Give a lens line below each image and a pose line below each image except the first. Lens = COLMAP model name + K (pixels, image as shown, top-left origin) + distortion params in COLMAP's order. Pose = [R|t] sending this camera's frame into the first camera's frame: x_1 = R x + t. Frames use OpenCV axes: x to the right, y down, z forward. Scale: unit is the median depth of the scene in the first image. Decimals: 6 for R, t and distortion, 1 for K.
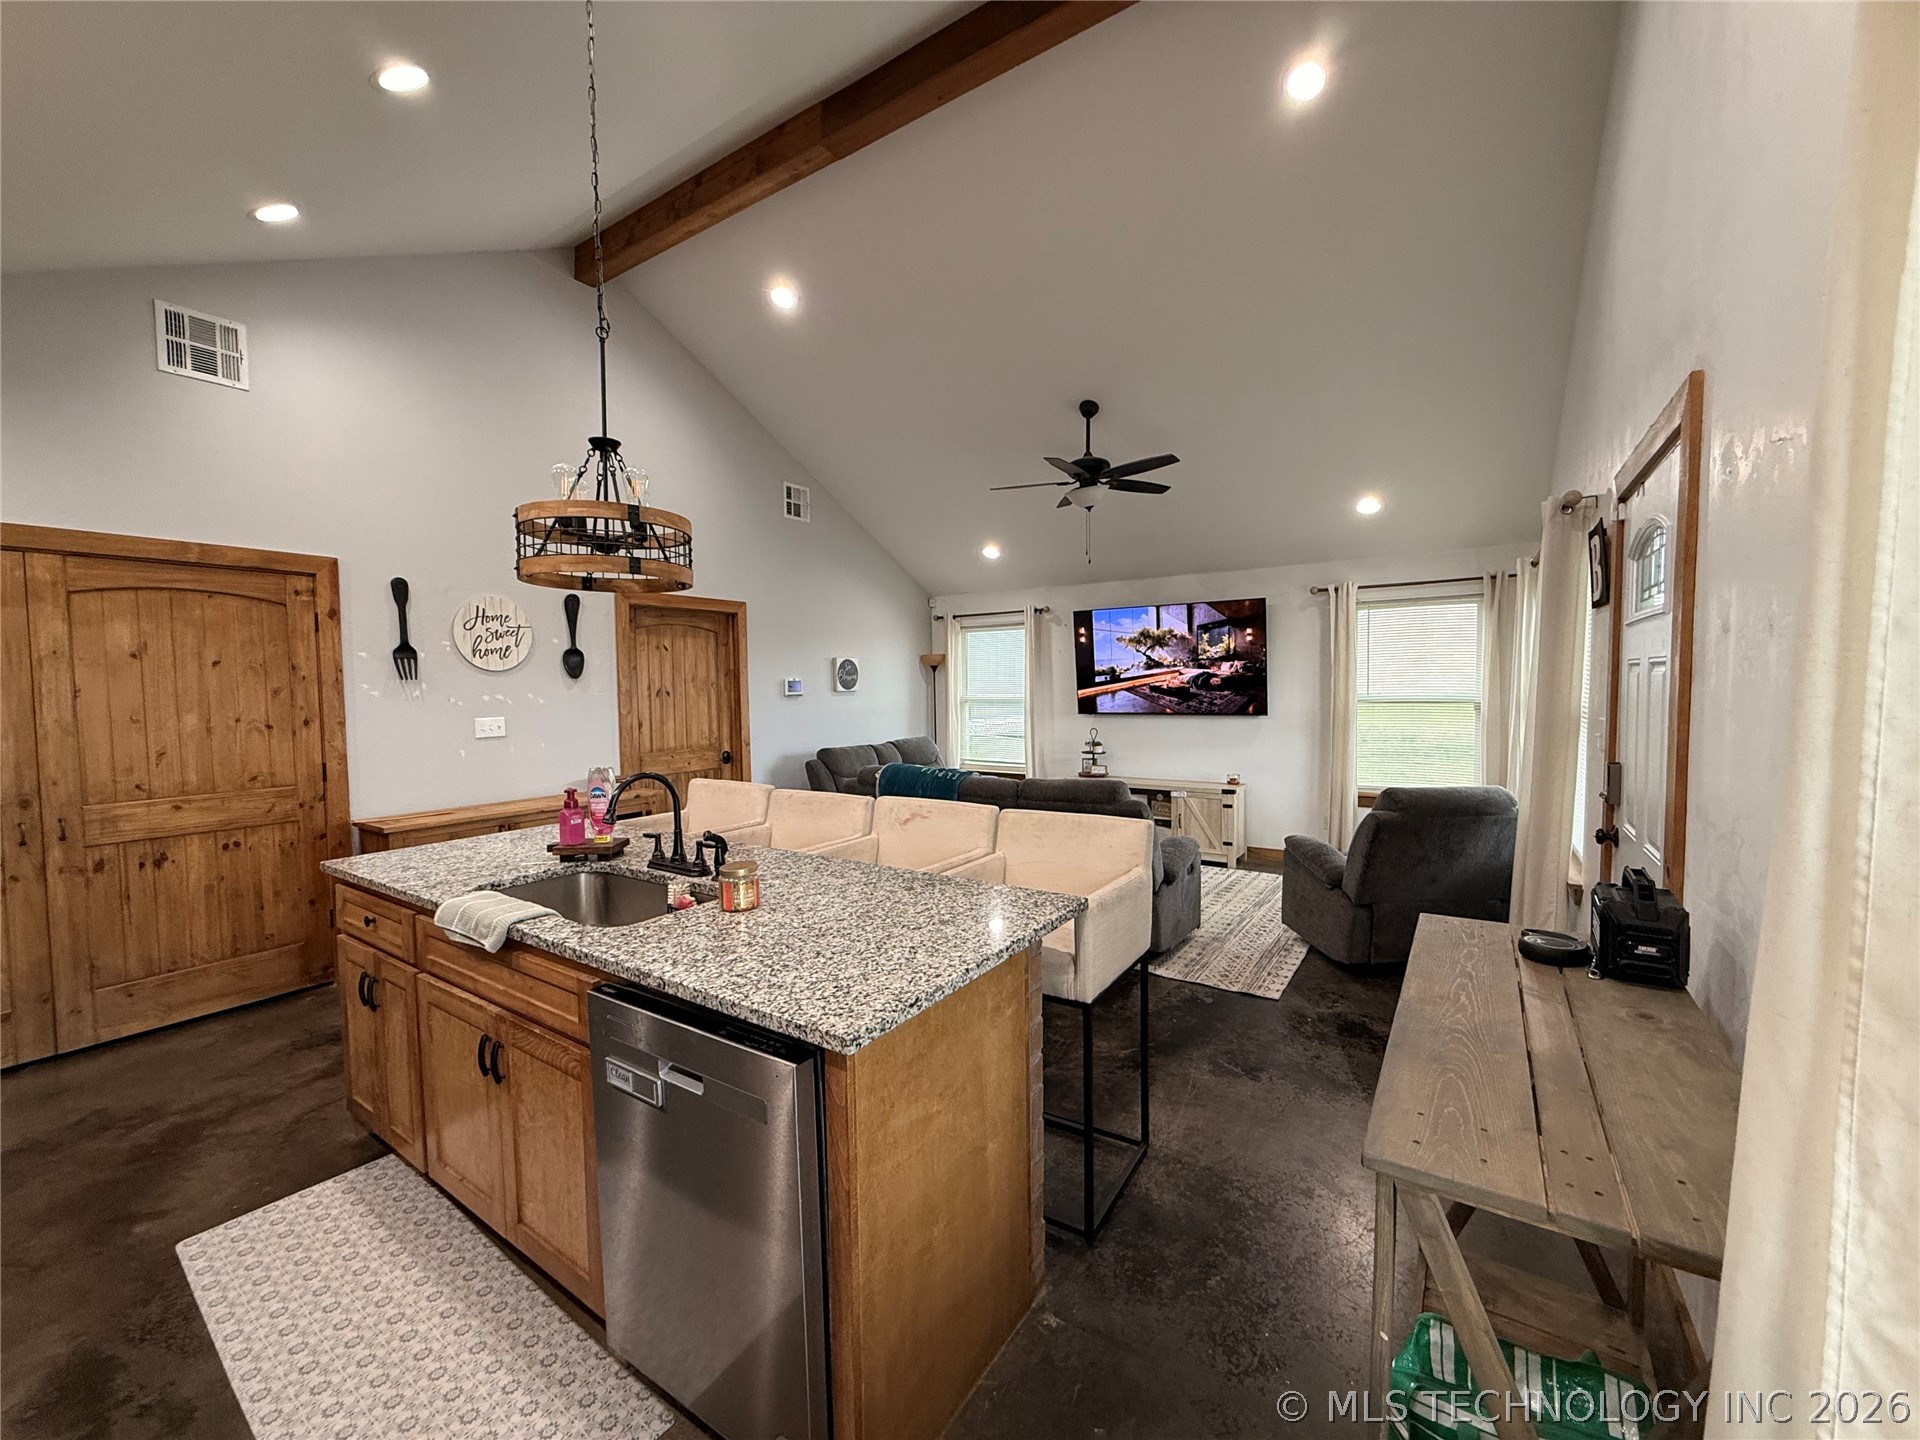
lens RADIAL K [[768.2, 0, 960.0], [0, 768.2, 720.0], [0, 0, 1]] dist [-0.003246, -0.000365]
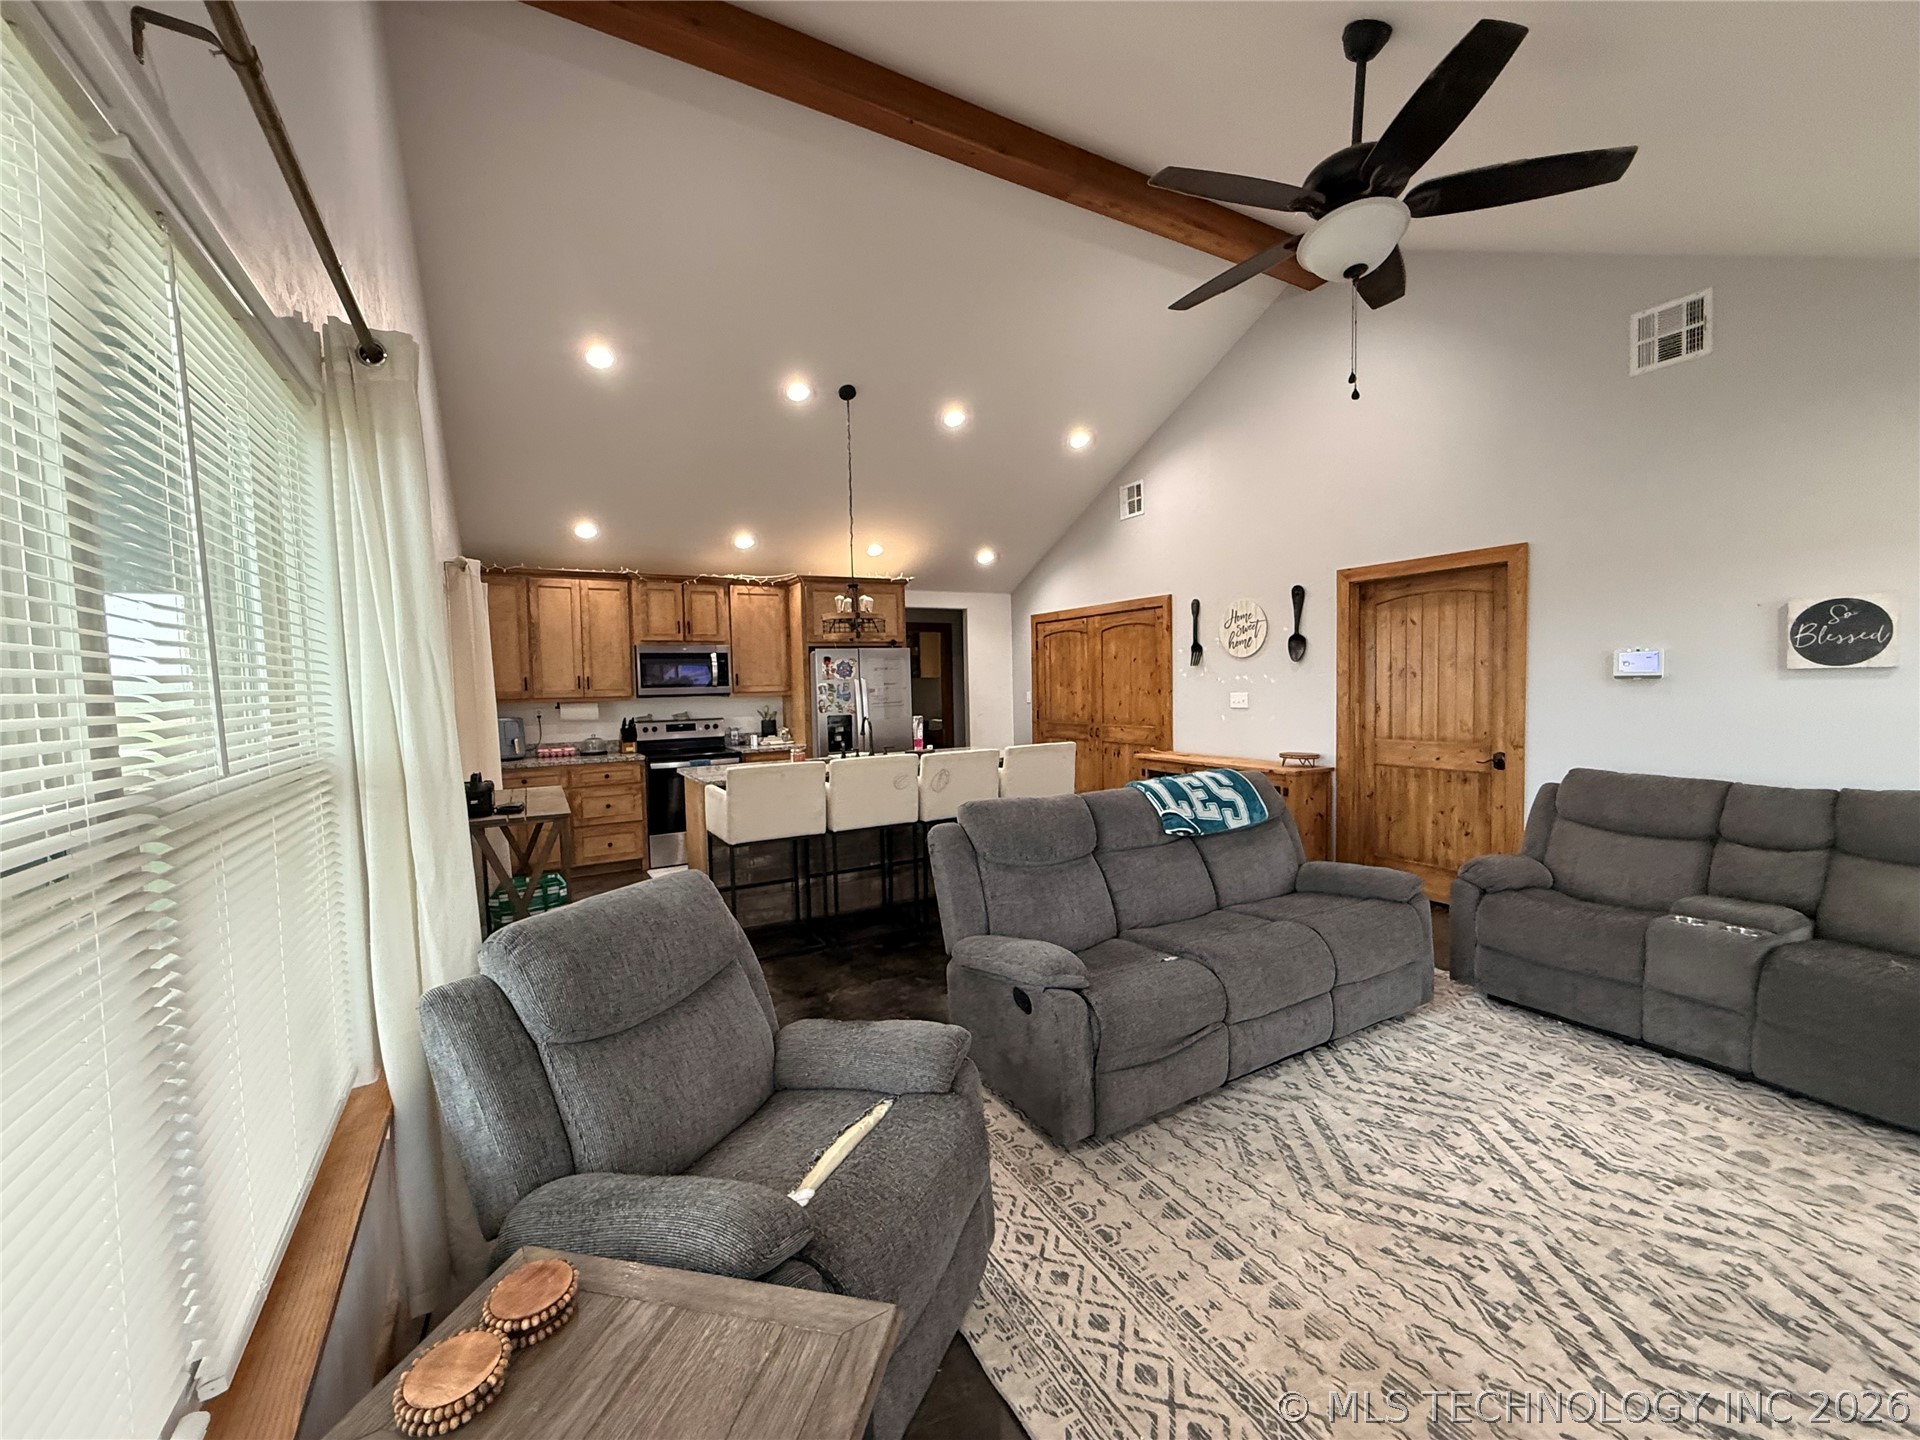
lens RADIAL K [[768.2, 0, 960.0], [0, 768.2, 720.0], [0, 0, 1]] dist [-0.003246, -0.000365]
pose [[-0.447921, 0.066436, -0.891601, 0.715551], [-0.014054, 0.996589, 0.081320, -0.052294], [0.893963, 0.048955, -0.445459, 1.057881]]
